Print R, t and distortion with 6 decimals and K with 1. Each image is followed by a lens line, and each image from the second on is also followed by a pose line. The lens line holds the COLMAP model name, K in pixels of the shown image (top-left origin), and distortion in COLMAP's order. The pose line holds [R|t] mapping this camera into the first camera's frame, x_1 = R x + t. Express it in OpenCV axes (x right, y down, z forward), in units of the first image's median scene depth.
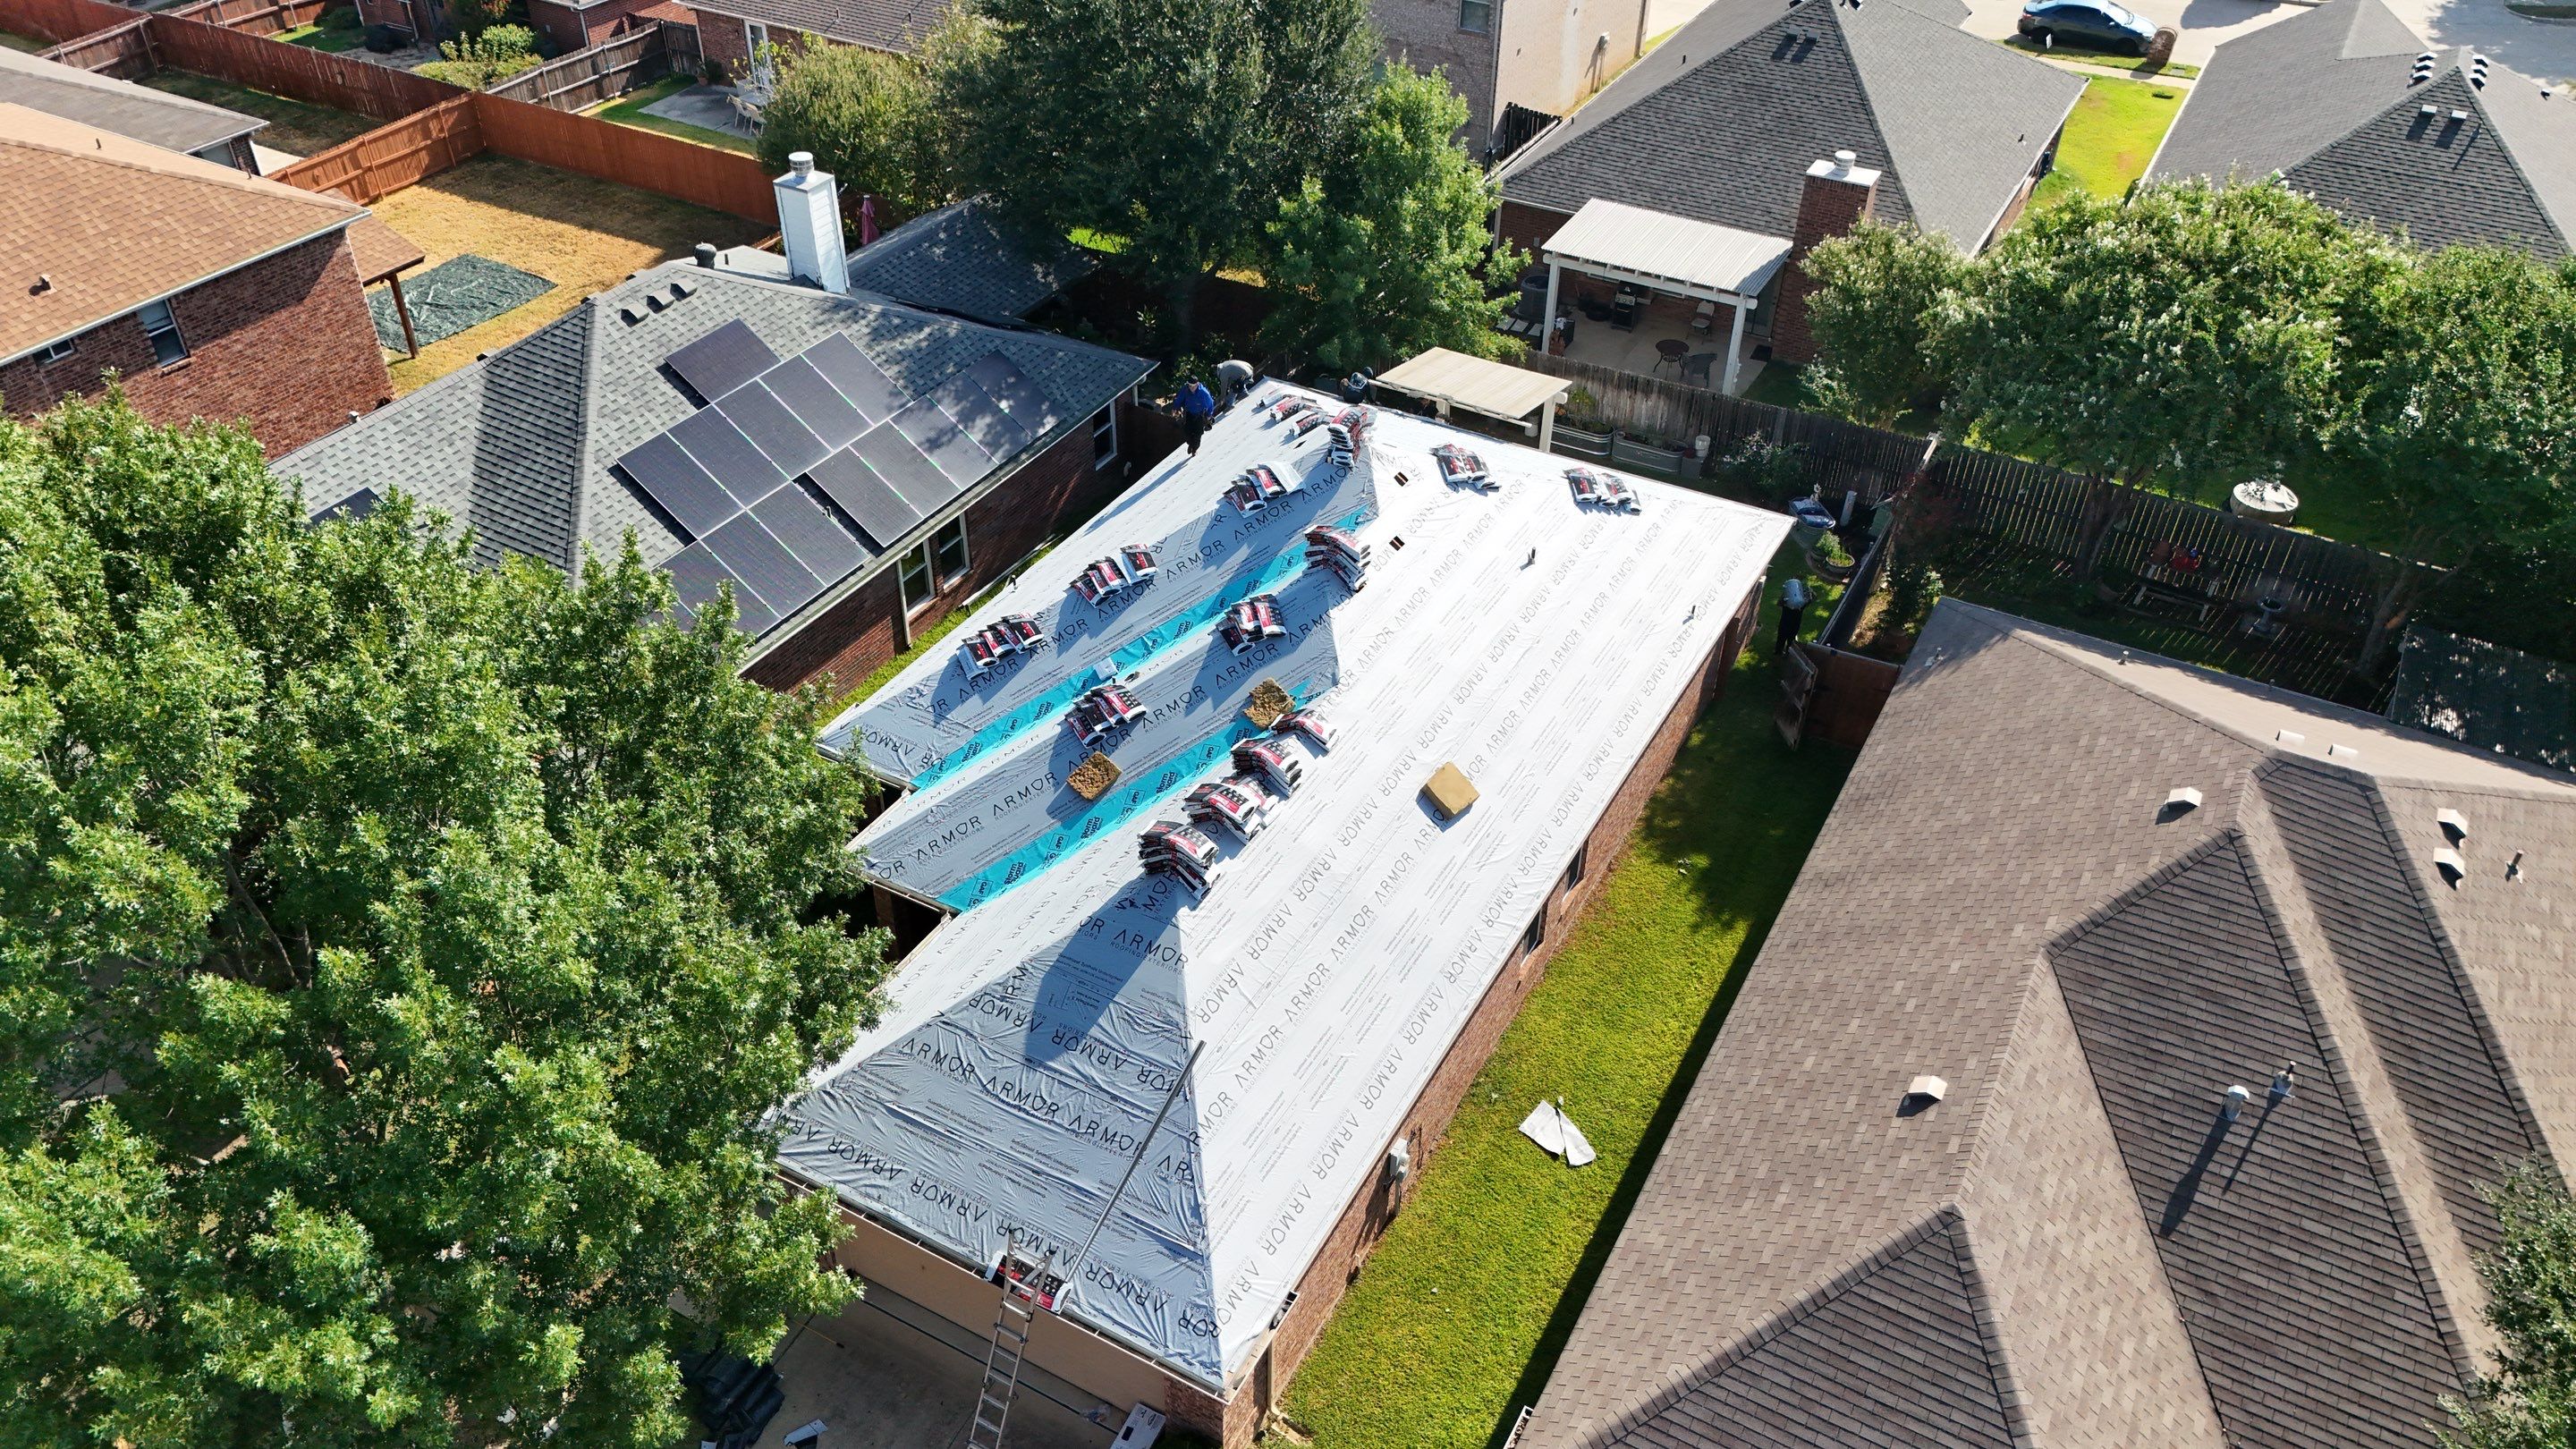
lens RADIAL K [[1893.9, 0, 1294.9], [0, 1893.9, 704.3], [0, 0, 1]] dist [0.056235, -0.046811]
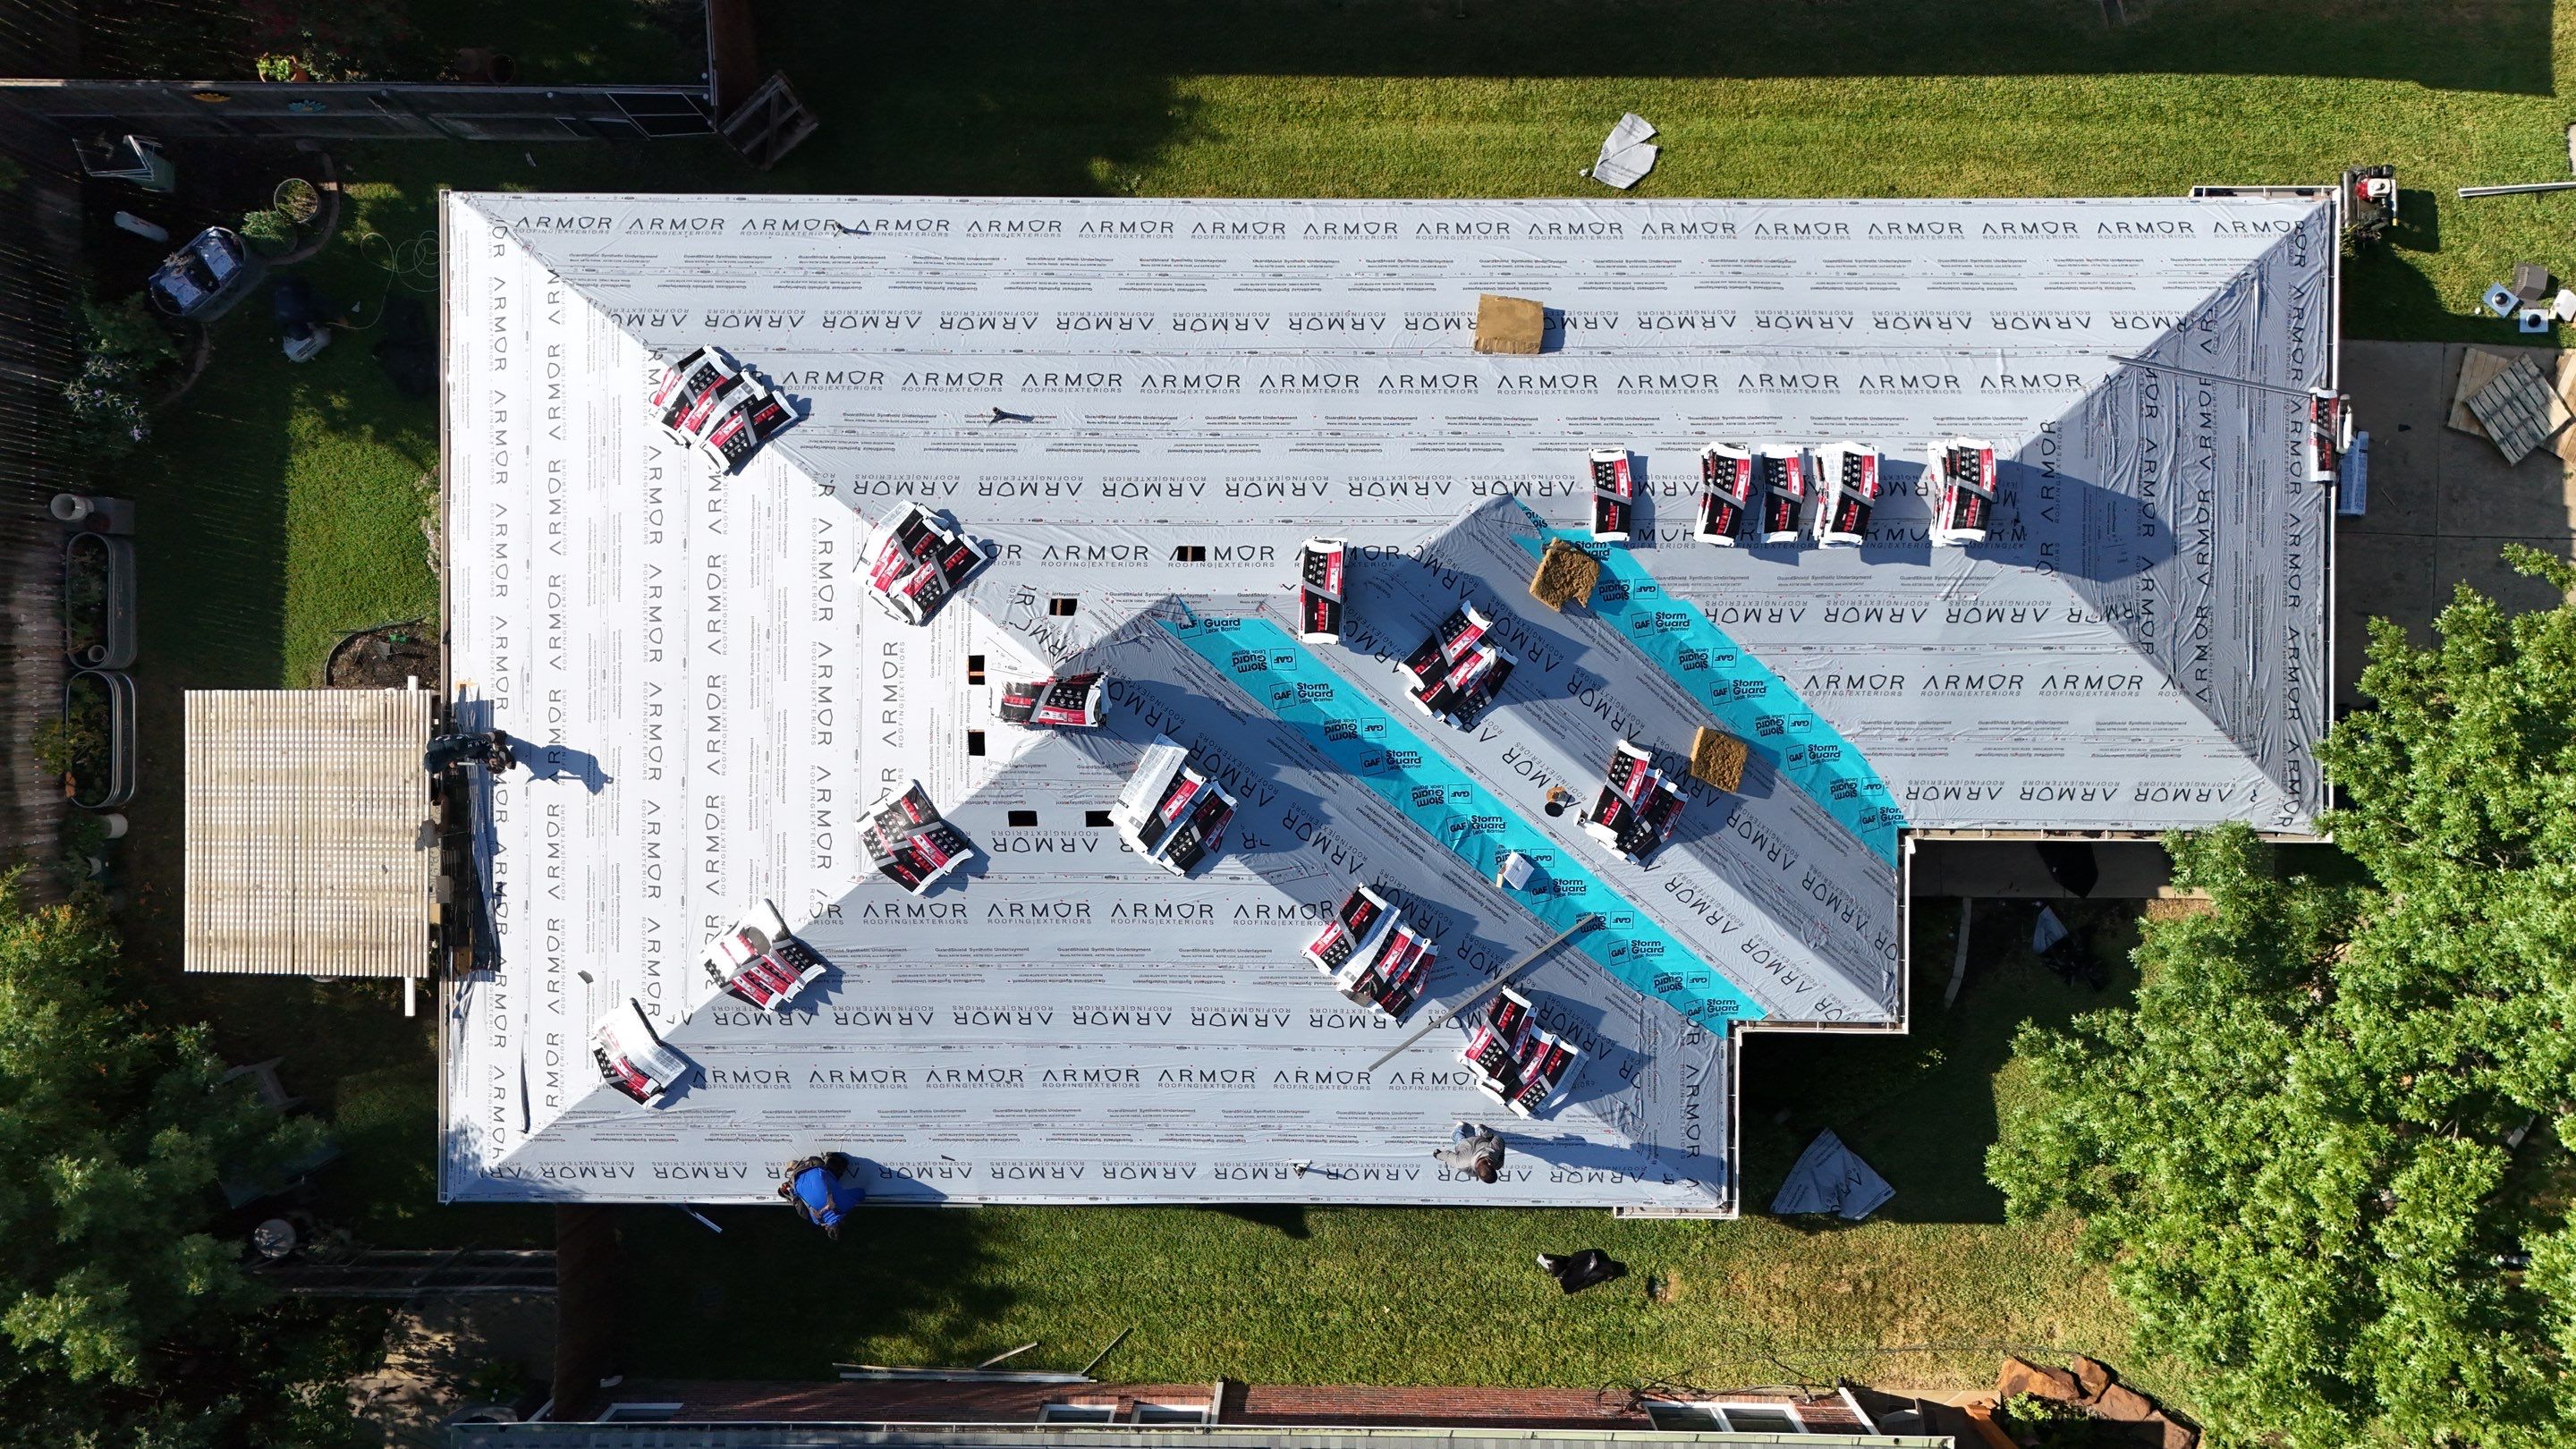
lens RADIAL K [[1893.9, 0, 1280.7], [0, 1893.9, 710.4], [0, 0, 1]] dist [0.056235, -0.046811]
pose [[-0.476393, -0.879148, -0.012155, 0.001071], [0.534327, -0.300465, 0.790073, -0.617283], [-0.698244, 0.369891, 0.612892, 0.641445]]
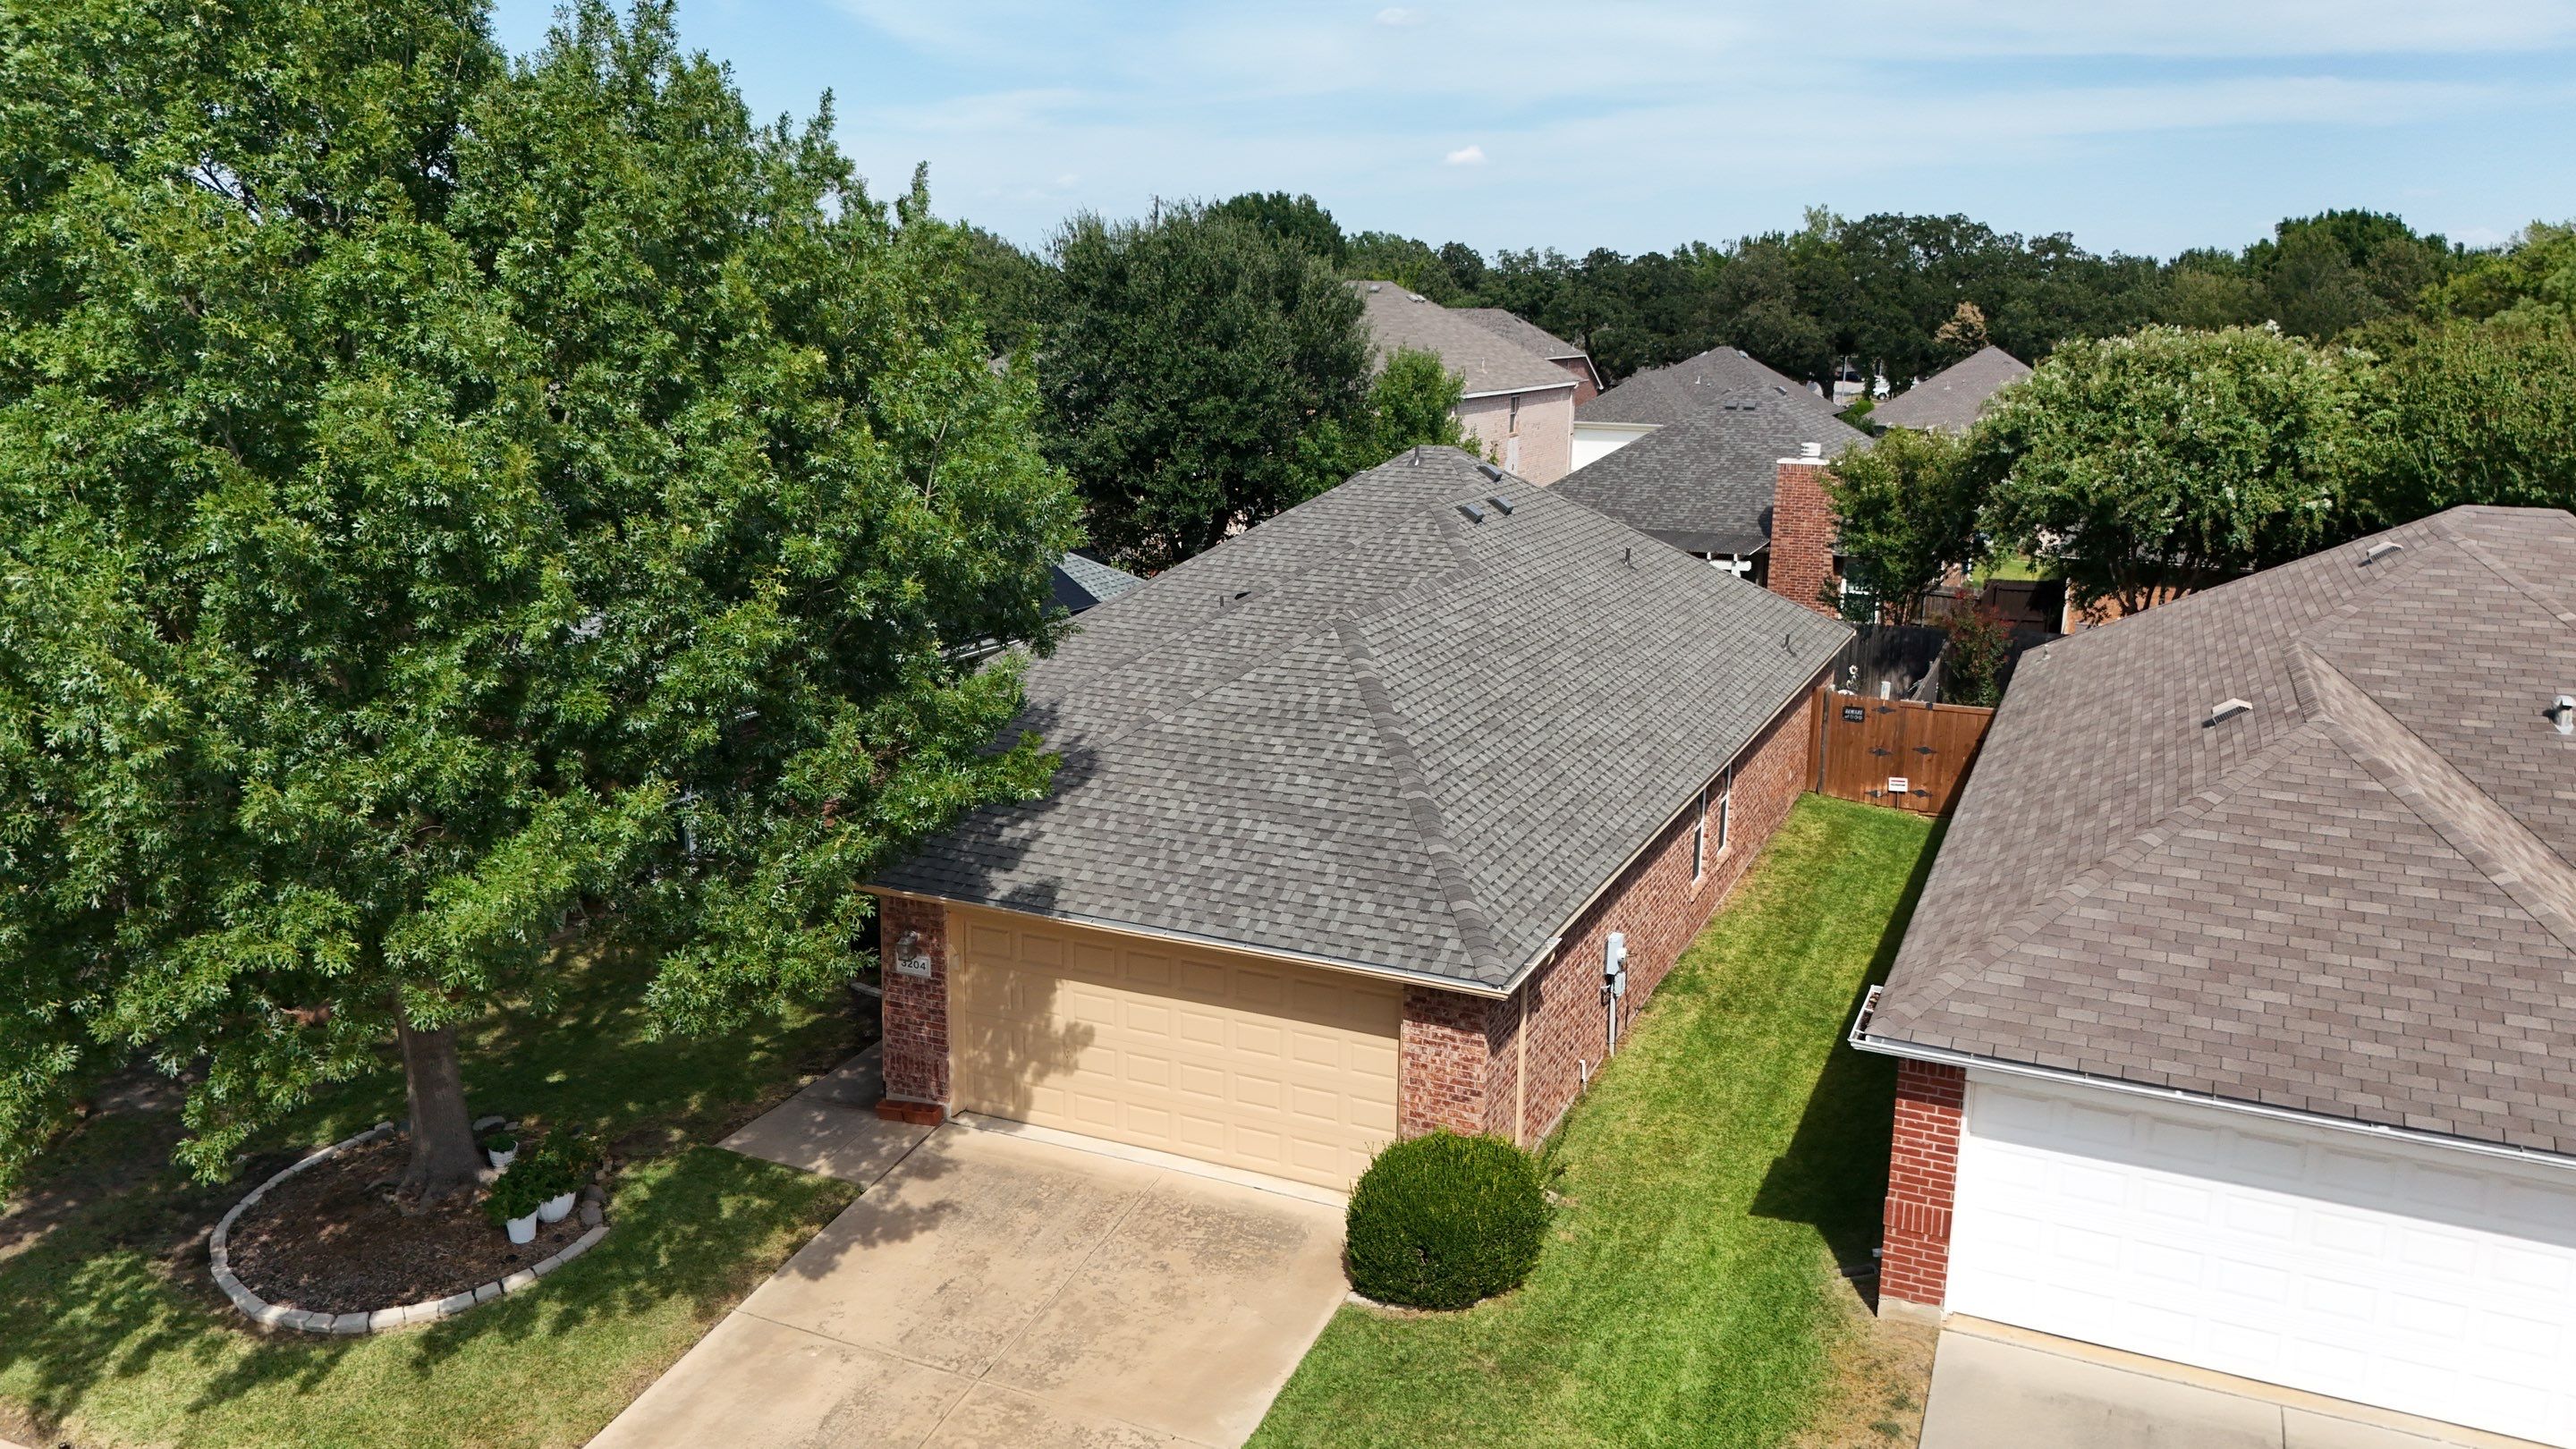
lens RADIAL K [[1893.9, 0, 1283.2], [0, 1893.9, 706.9], [0, 0, 1]] dist [0.056235, -0.046811]
pose [[0.997140, -0.018374, 0.073303, -0.136451], [0.047638, 0.905823, -0.420970, 0.434187], [-0.058664, 0.423258, 0.904108, 0.171930]]
